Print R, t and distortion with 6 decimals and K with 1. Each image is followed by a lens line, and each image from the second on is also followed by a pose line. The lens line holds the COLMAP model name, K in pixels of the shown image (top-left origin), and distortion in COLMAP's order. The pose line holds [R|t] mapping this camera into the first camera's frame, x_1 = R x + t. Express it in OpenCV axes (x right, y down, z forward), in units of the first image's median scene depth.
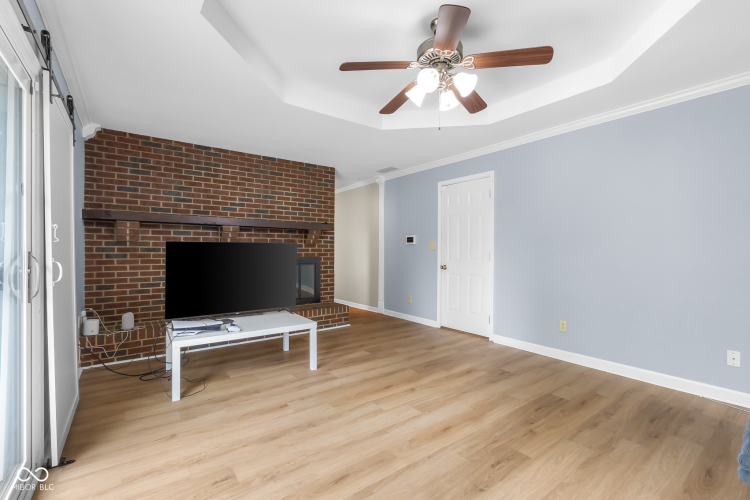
lens RADIAL K [[329.5, 0, 373.0], [0, 329.5, 251.1], [0, 0, 1]] dist [-0.000968, 0.000252]
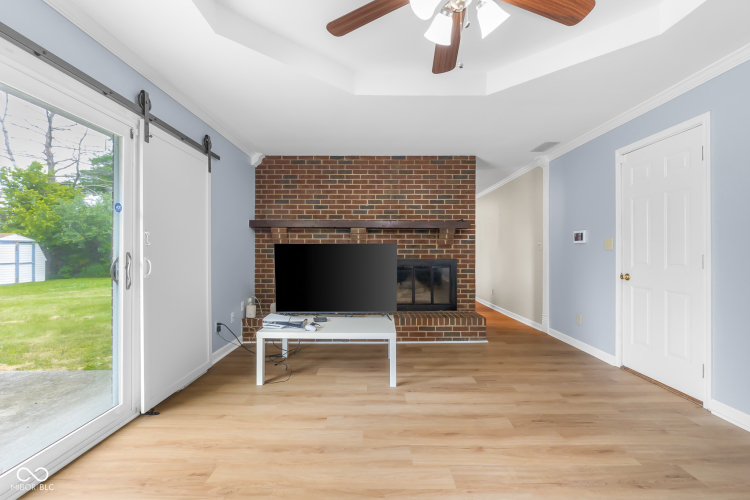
lens RADIAL K [[332.1, 0, 371.9], [0, 332.1, 247.1], [0, 0, 1]] dist [-0.001370, 0.000277]
pose [[0.804521, -0.008687, -0.593860, 0.253227], [-0.000816, 0.999876, -0.015733, 0.000231], [0.593923, 0.013142, 0.804415, 0.201712]]
